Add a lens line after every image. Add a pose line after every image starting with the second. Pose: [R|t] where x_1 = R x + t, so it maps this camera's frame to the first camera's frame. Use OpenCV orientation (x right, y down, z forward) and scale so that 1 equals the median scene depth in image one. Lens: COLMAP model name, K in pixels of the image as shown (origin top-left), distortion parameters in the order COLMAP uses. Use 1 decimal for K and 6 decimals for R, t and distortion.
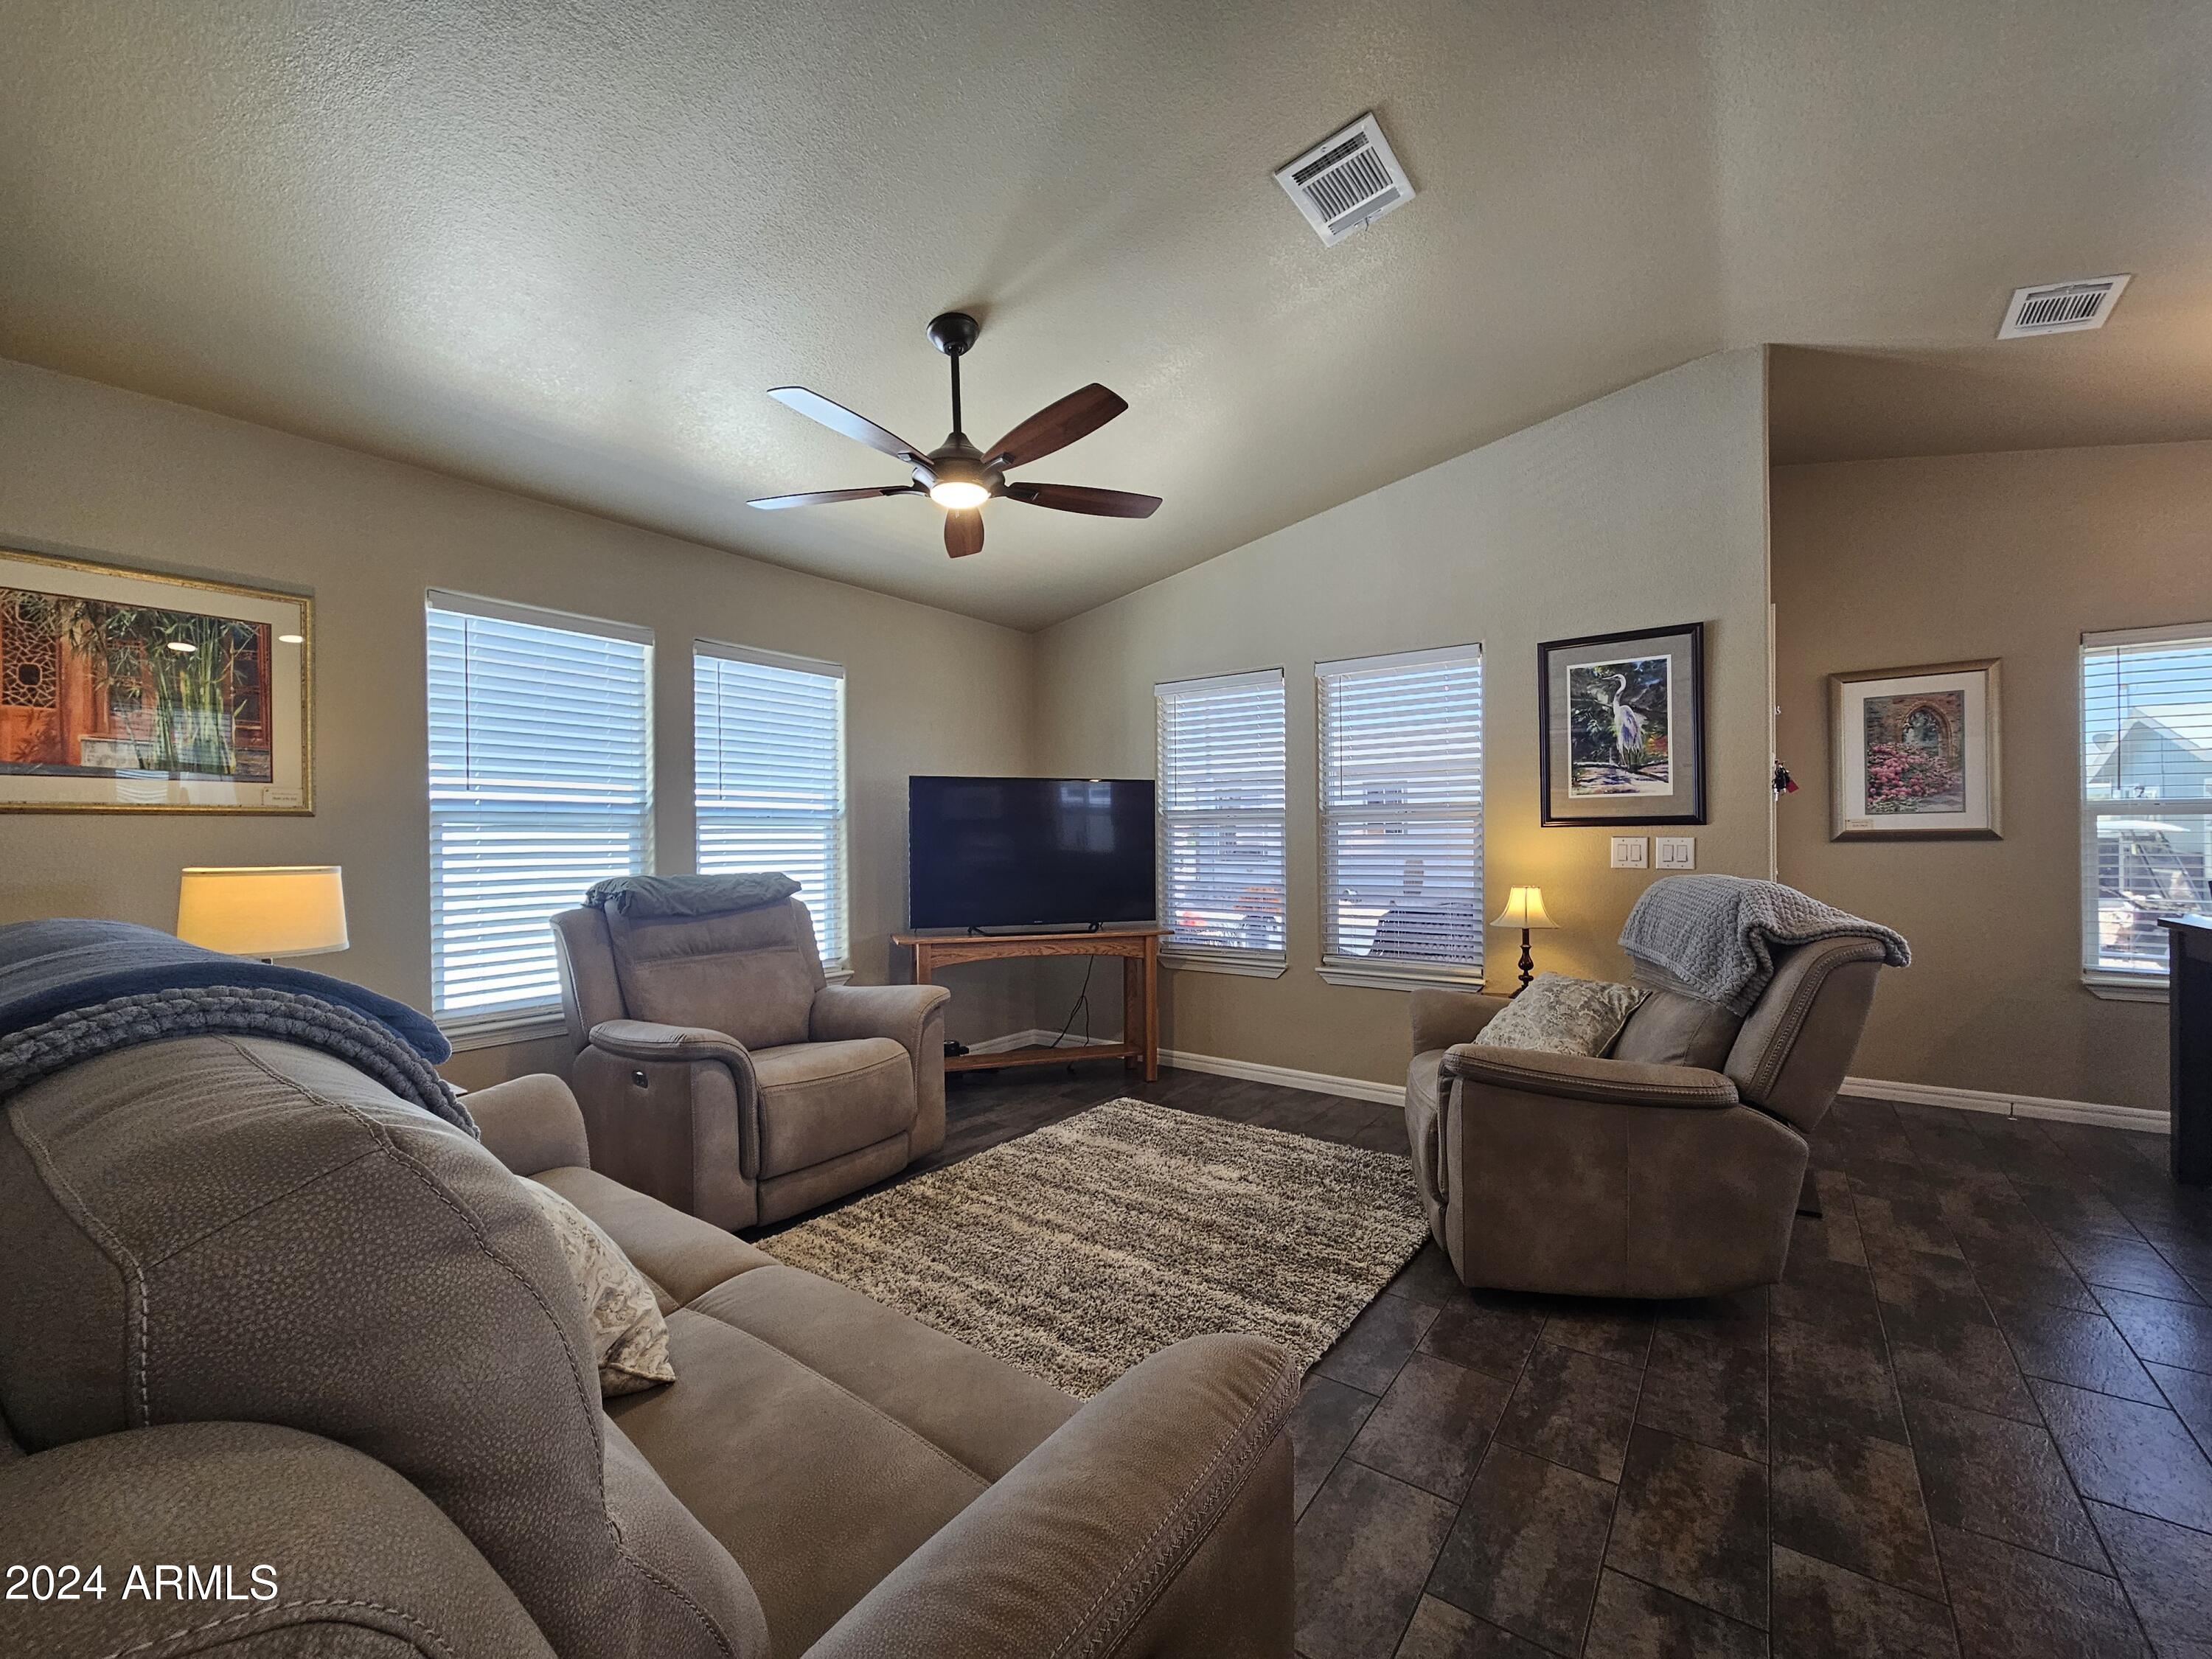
lens RADIAL K [[910.2, 0, 1101.2], [0, 910.2, 843.4], [0, 0, 1]] dist [-0.005369, 0.002472]
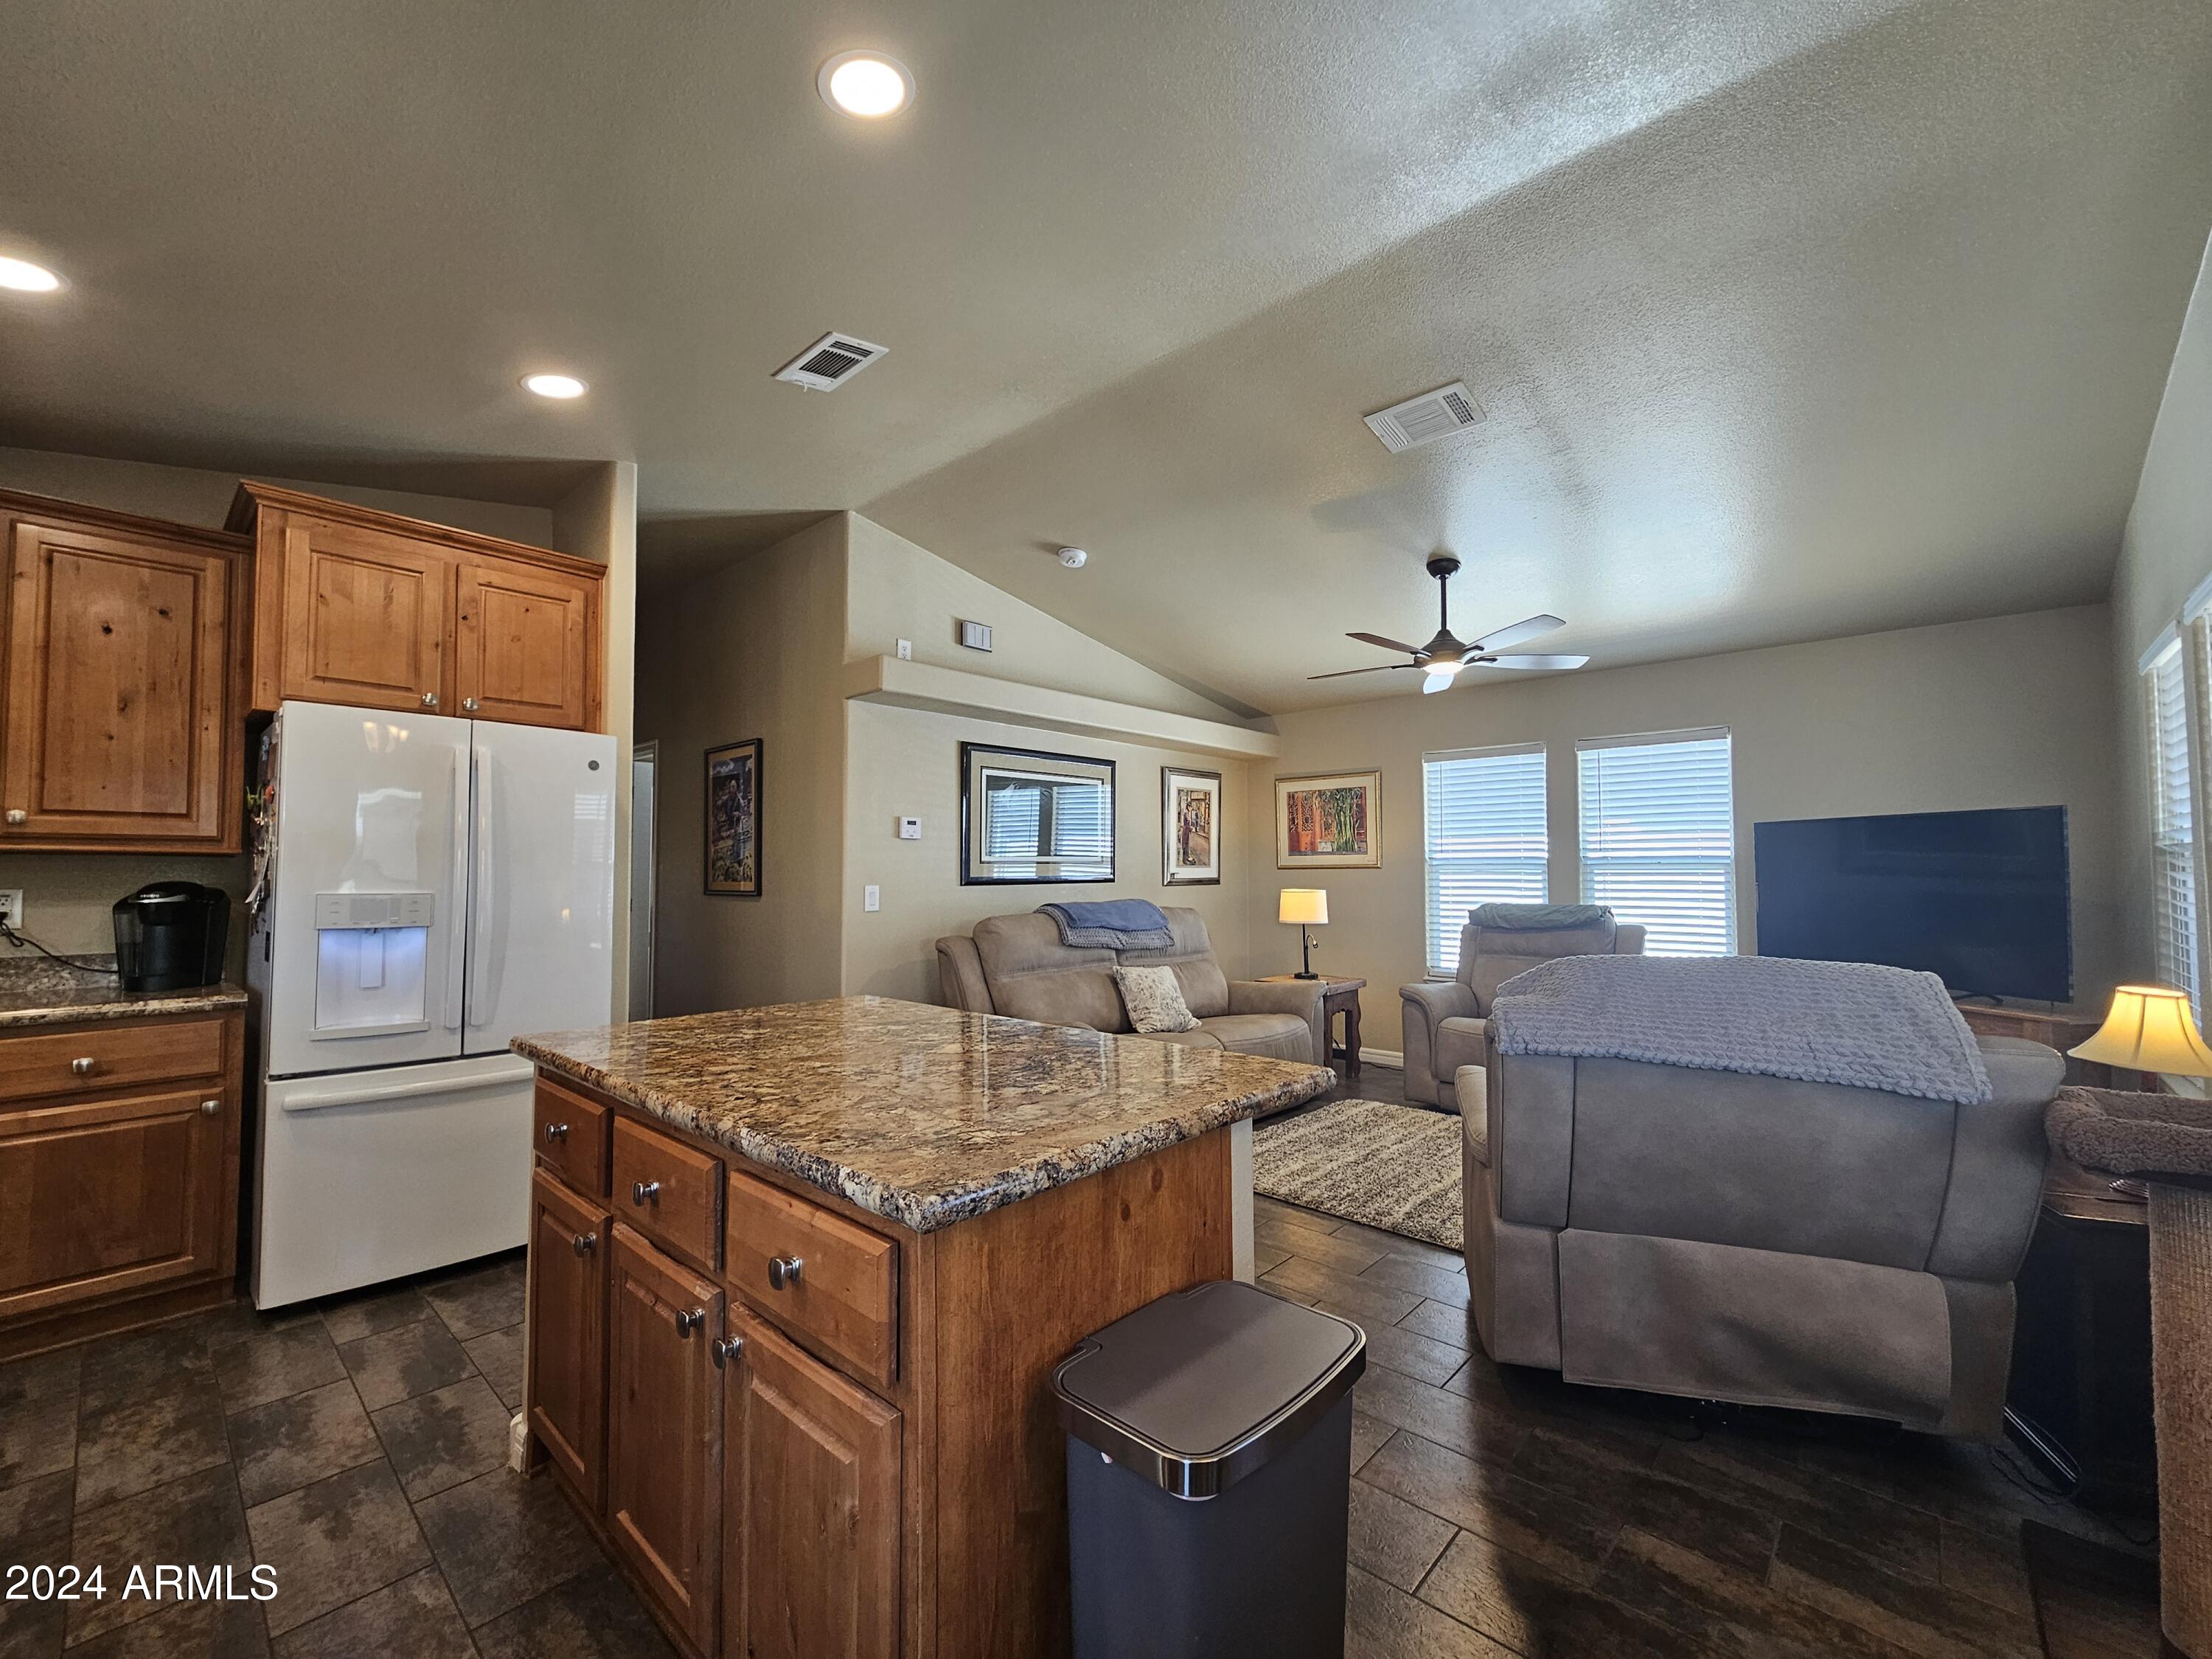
lens RADIAL K [[910.2, 0, 1105.6], [0, 910.2, 842.3], [0, 0, 1]] dist [-0.005369, 0.002472]
pose [[-0.108388, -0.027219, -0.993736, 1.269005], [-0.003528, 0.999629, -0.026996, -0.027383], [0.994102, 0.000580, -0.108444, 0.500506]]
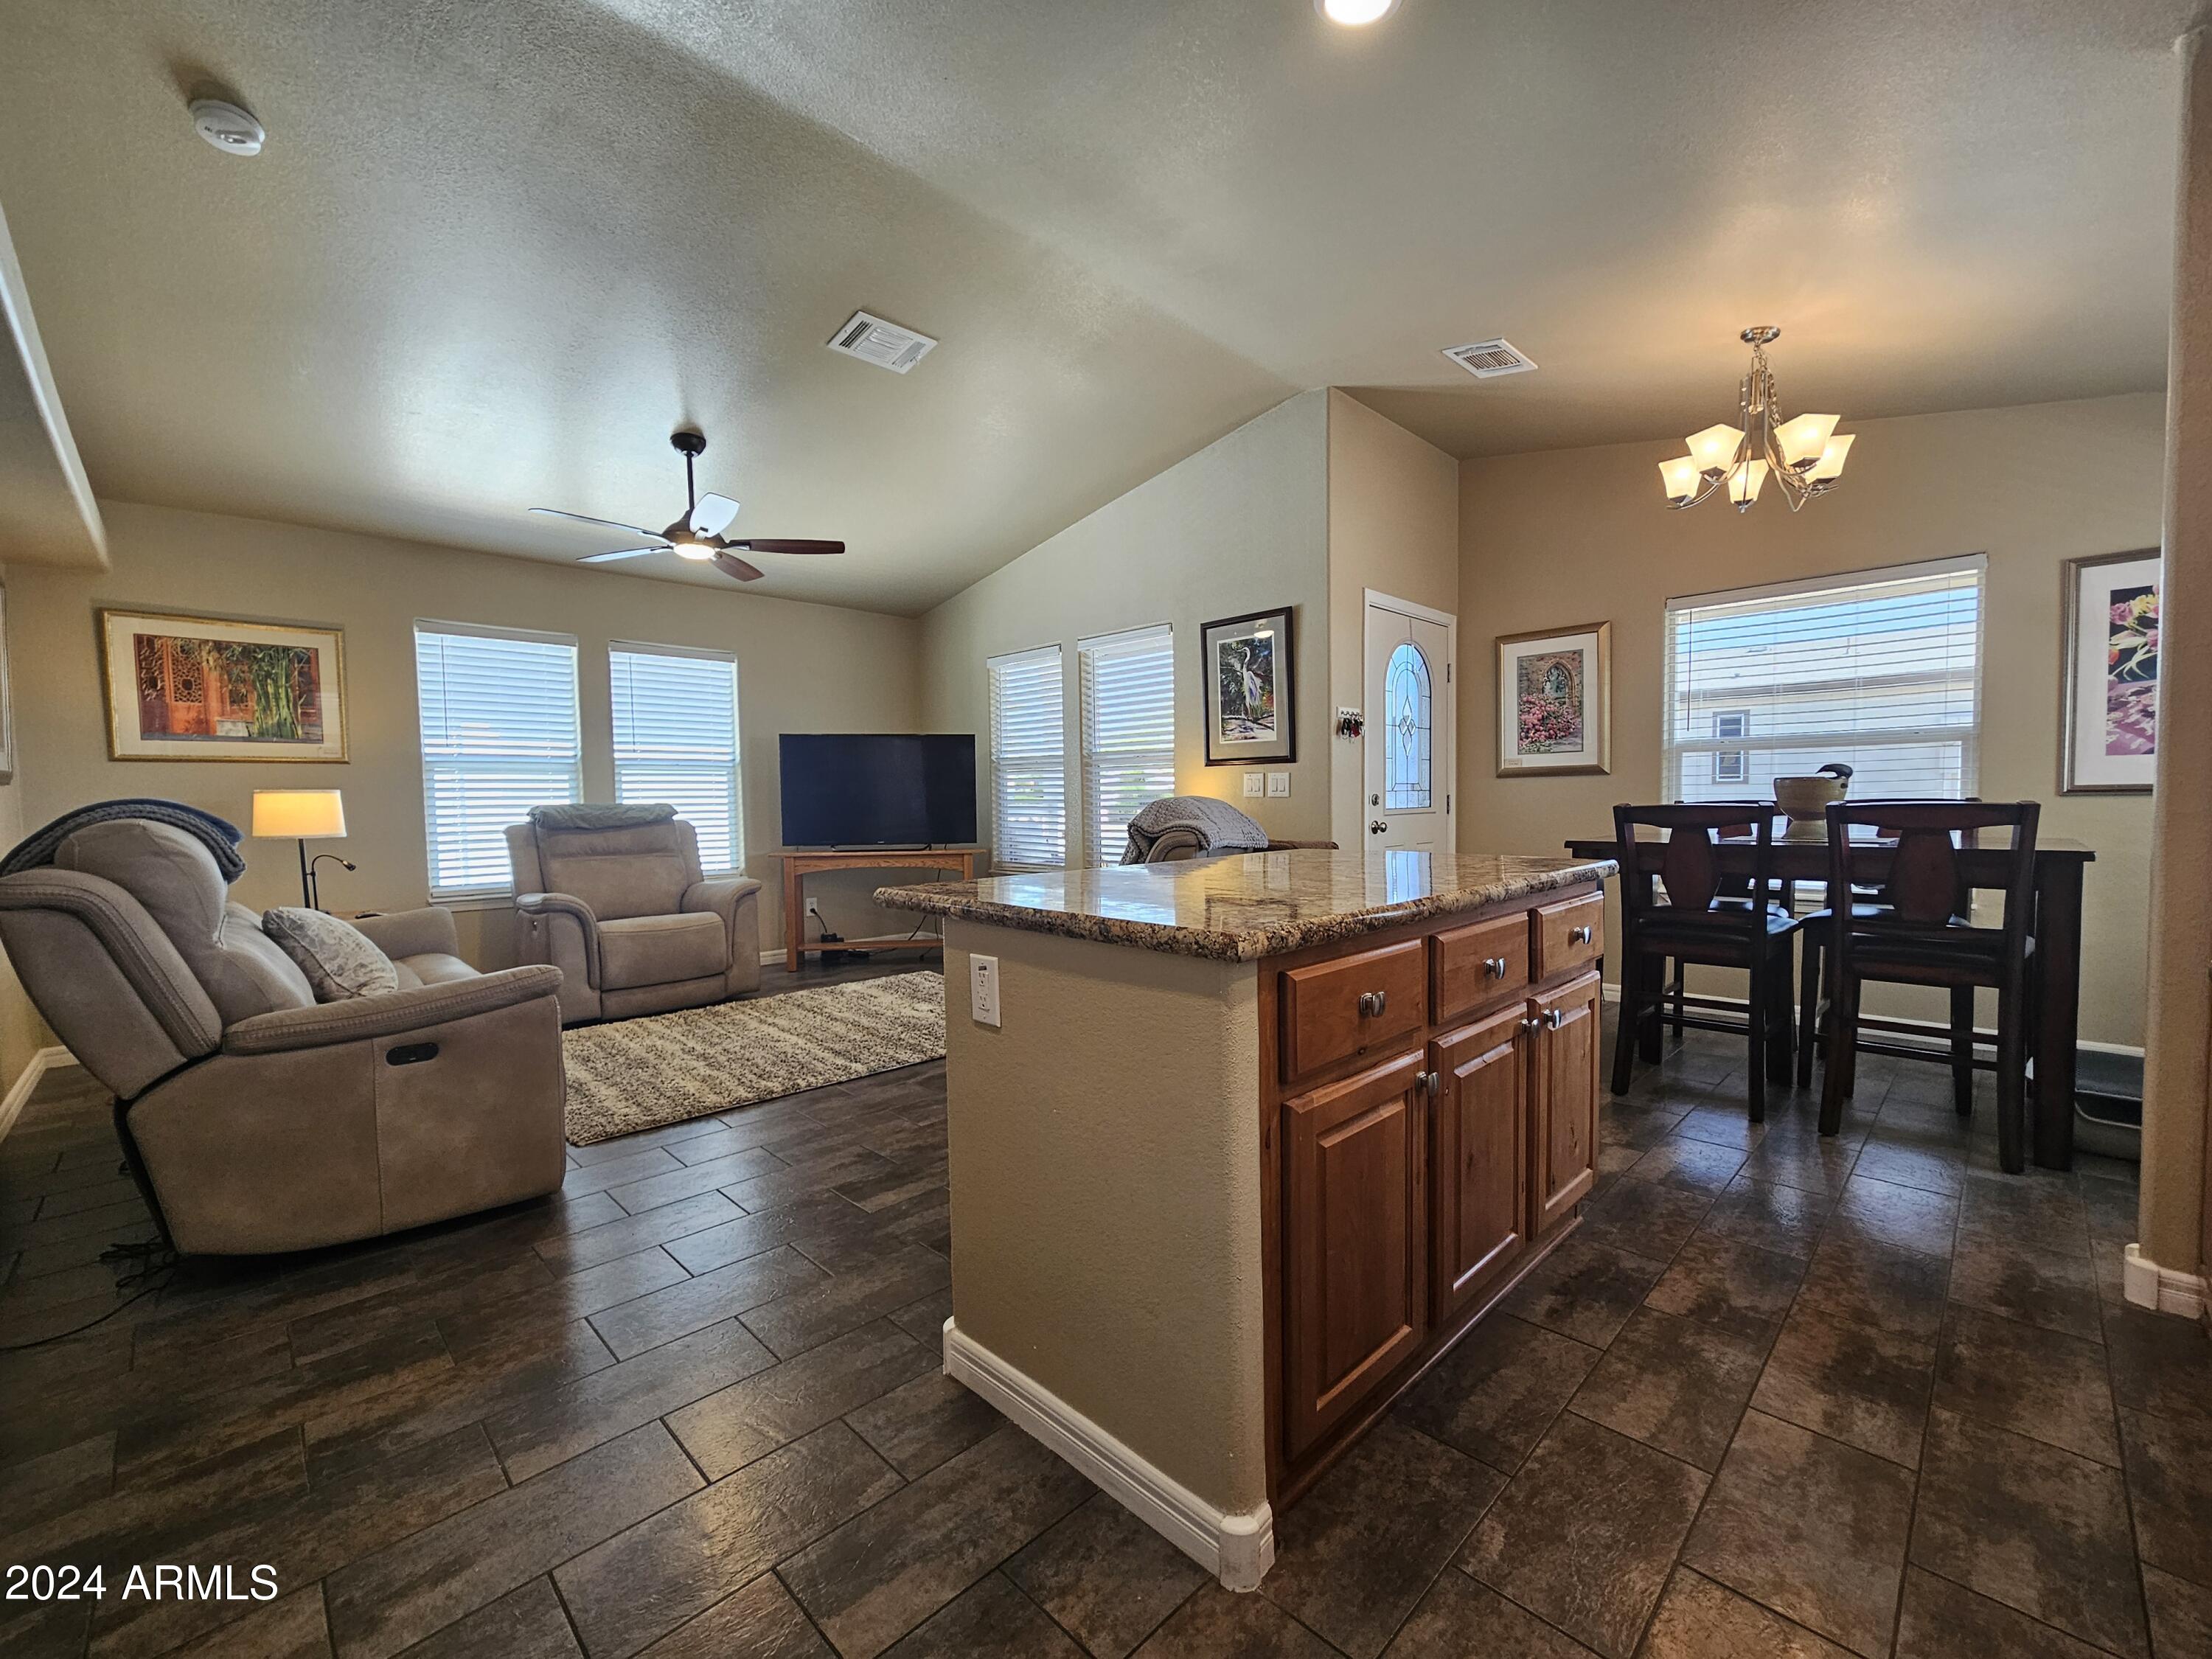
lens RADIAL K [[910.2, 0, 1106.5], [0, 910.2, 846.9], [0, 0, 1]] dist [-0.005369, 0.002472]
pose [[0.987920, 0.004952, -0.154884, 0.668217], [0.003069, 0.998668, 0.051501, 0.036112], [0.154933, -0.051354, 0.986589, -0.379375]]
